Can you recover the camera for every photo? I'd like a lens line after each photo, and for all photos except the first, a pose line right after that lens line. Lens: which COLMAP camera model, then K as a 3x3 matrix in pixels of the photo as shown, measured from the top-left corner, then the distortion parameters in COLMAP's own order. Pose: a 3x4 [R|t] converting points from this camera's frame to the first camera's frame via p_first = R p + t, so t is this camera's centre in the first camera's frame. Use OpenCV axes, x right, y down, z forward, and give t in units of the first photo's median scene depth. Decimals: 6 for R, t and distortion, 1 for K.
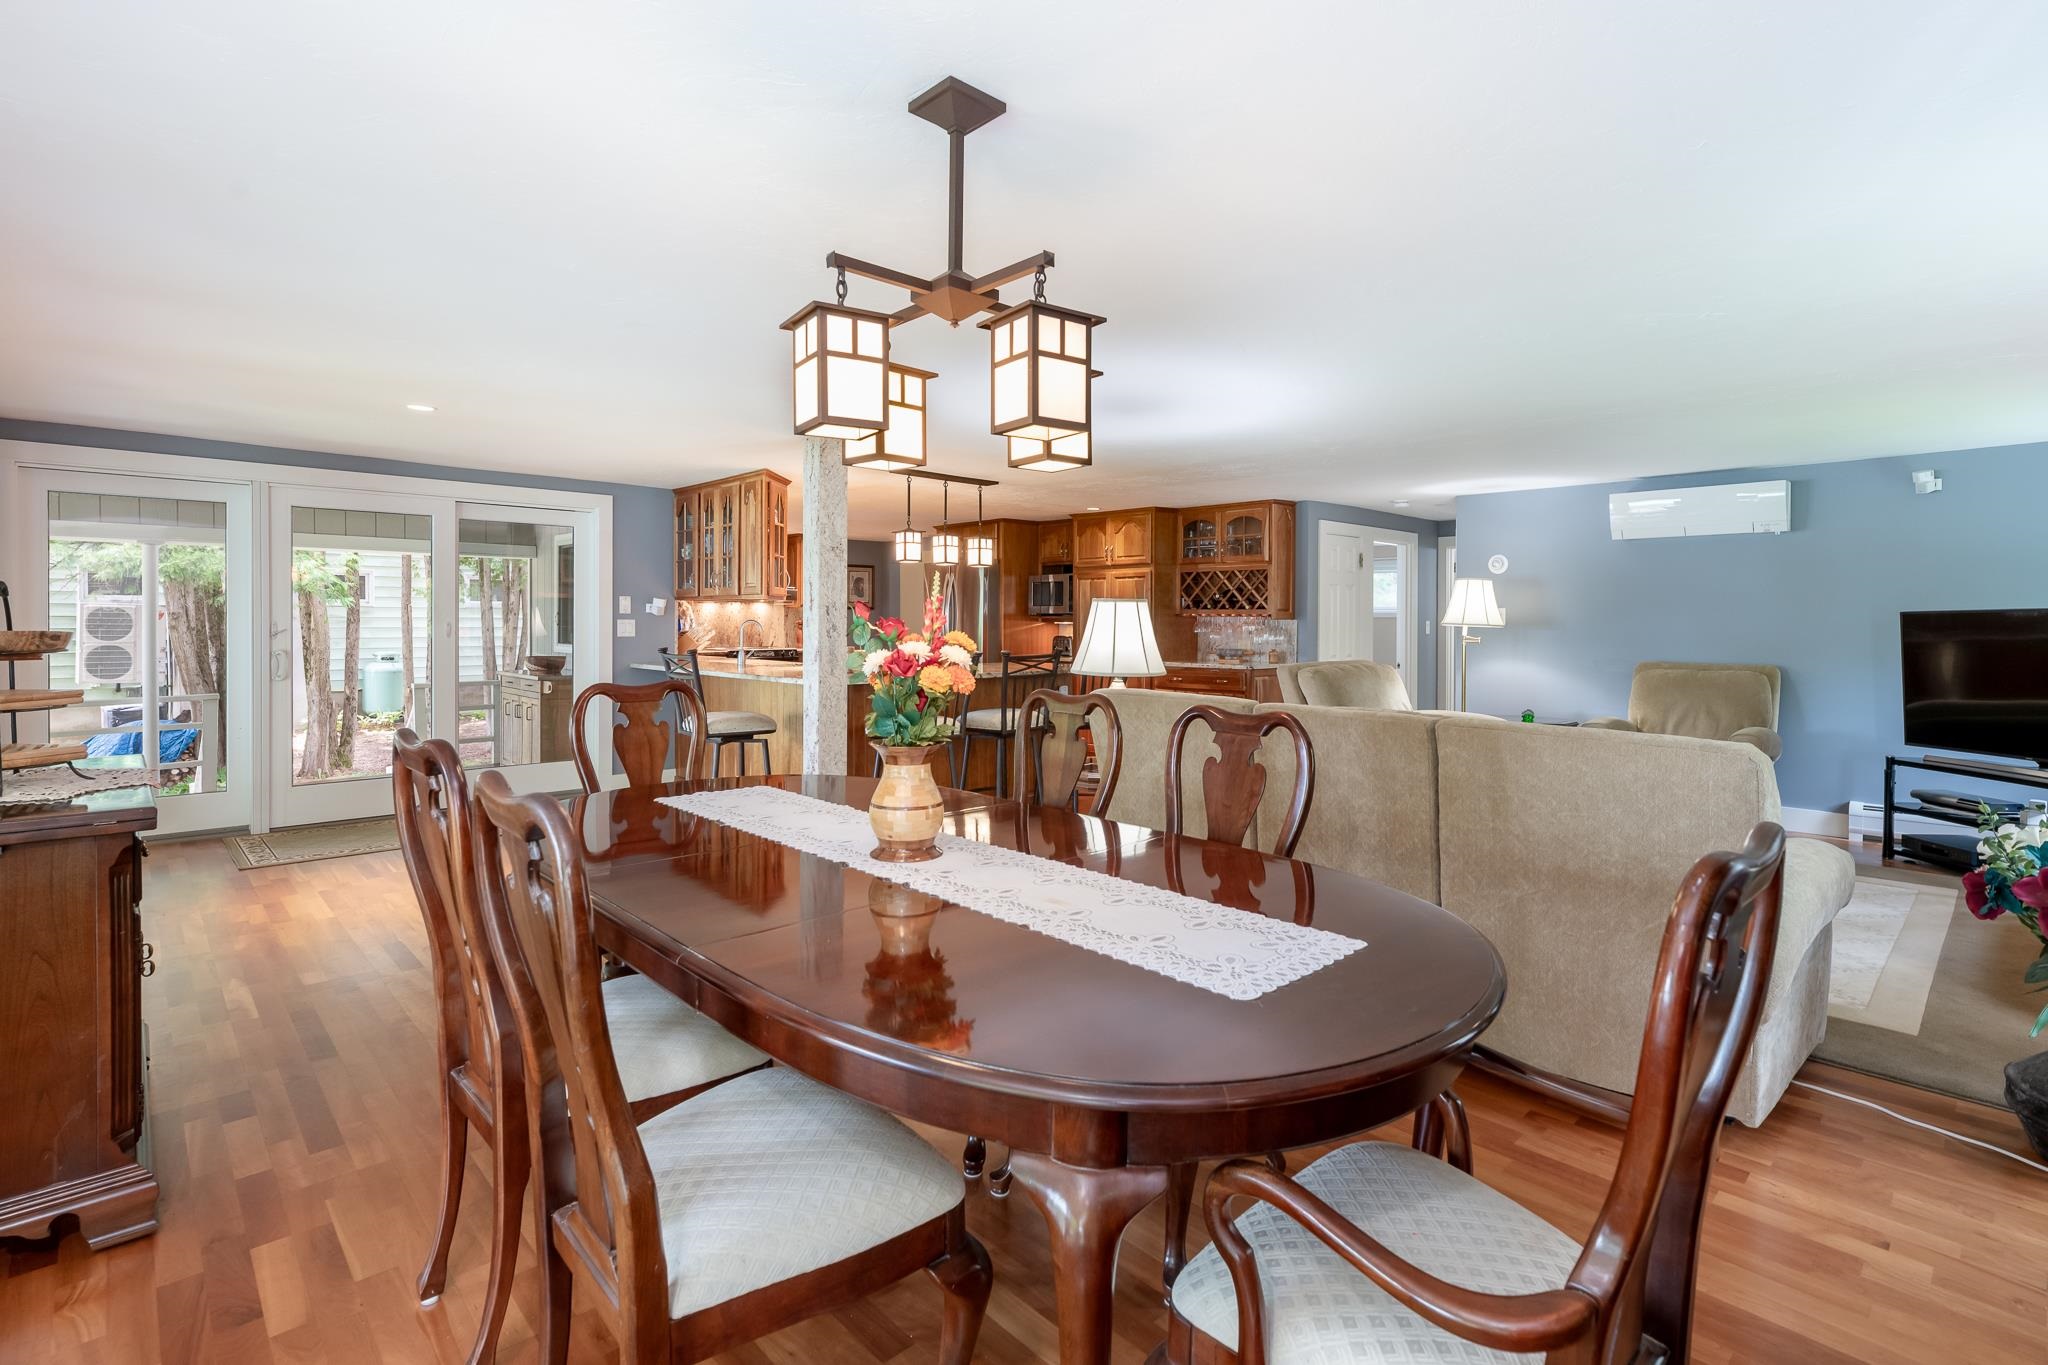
lens RADIAL K [[956.8, 0, 1021.8], [0, 956.8, 626.3], [0, 0, 1]] dist [0.000132, 0.000418]
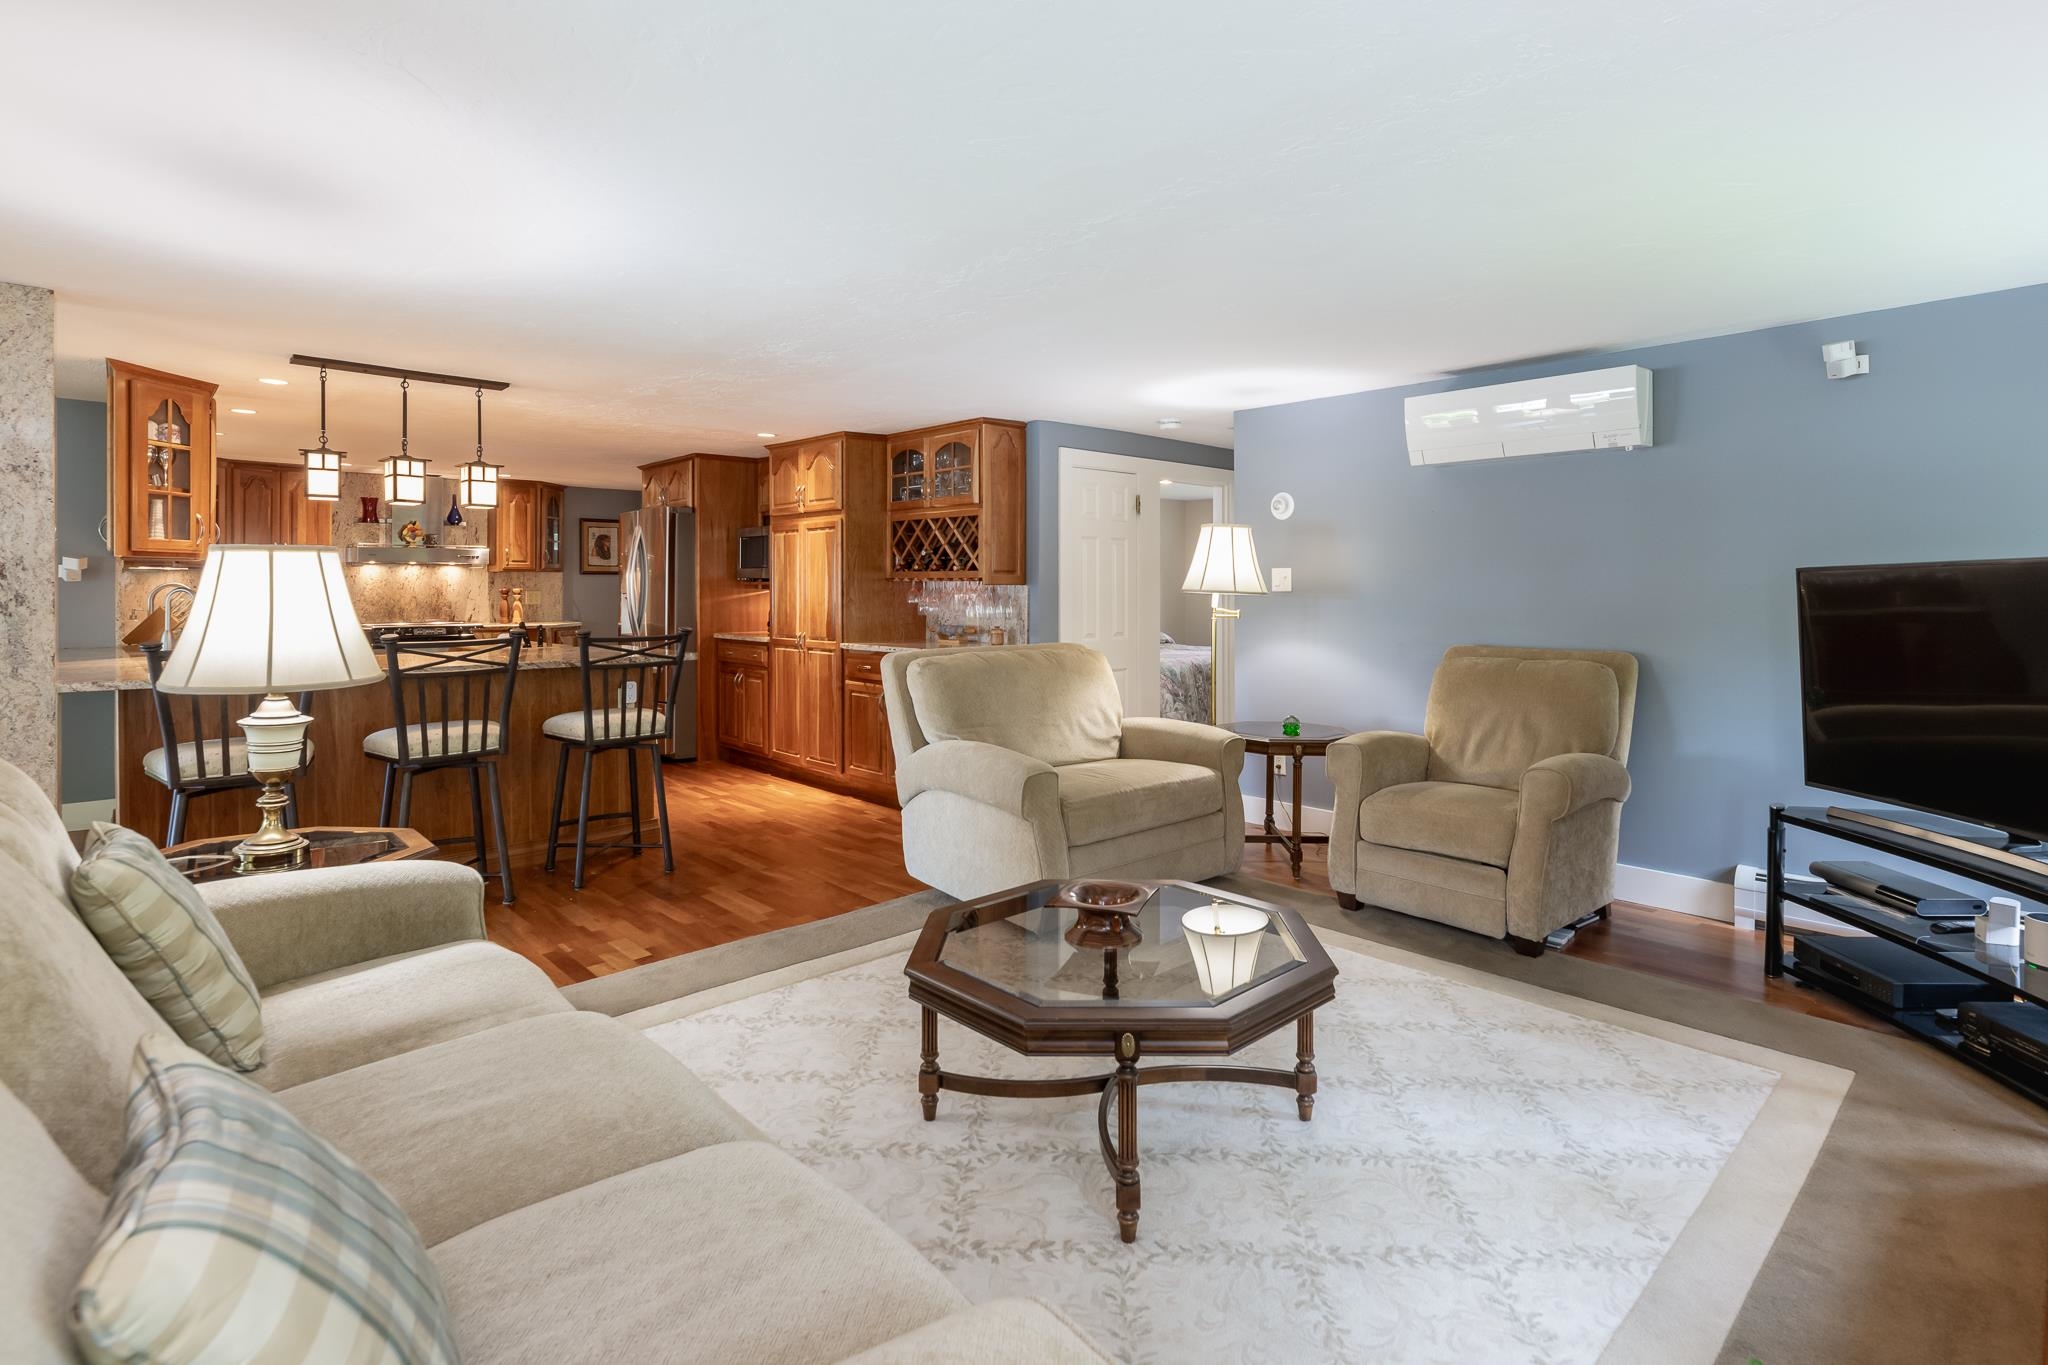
lens RADIAL K [[992.1, 0, 1025.4], [0, 992.1, 589.1], [0, 0, 1]] dist [-0.000967, -0.000609]
pose [[0.999985, -0.002546, -0.004823, 0.344169], [0.002524, 0.999986, -0.004584, -0.000145], [0.004835, 0.004572, 0.999978, 0.292667]]
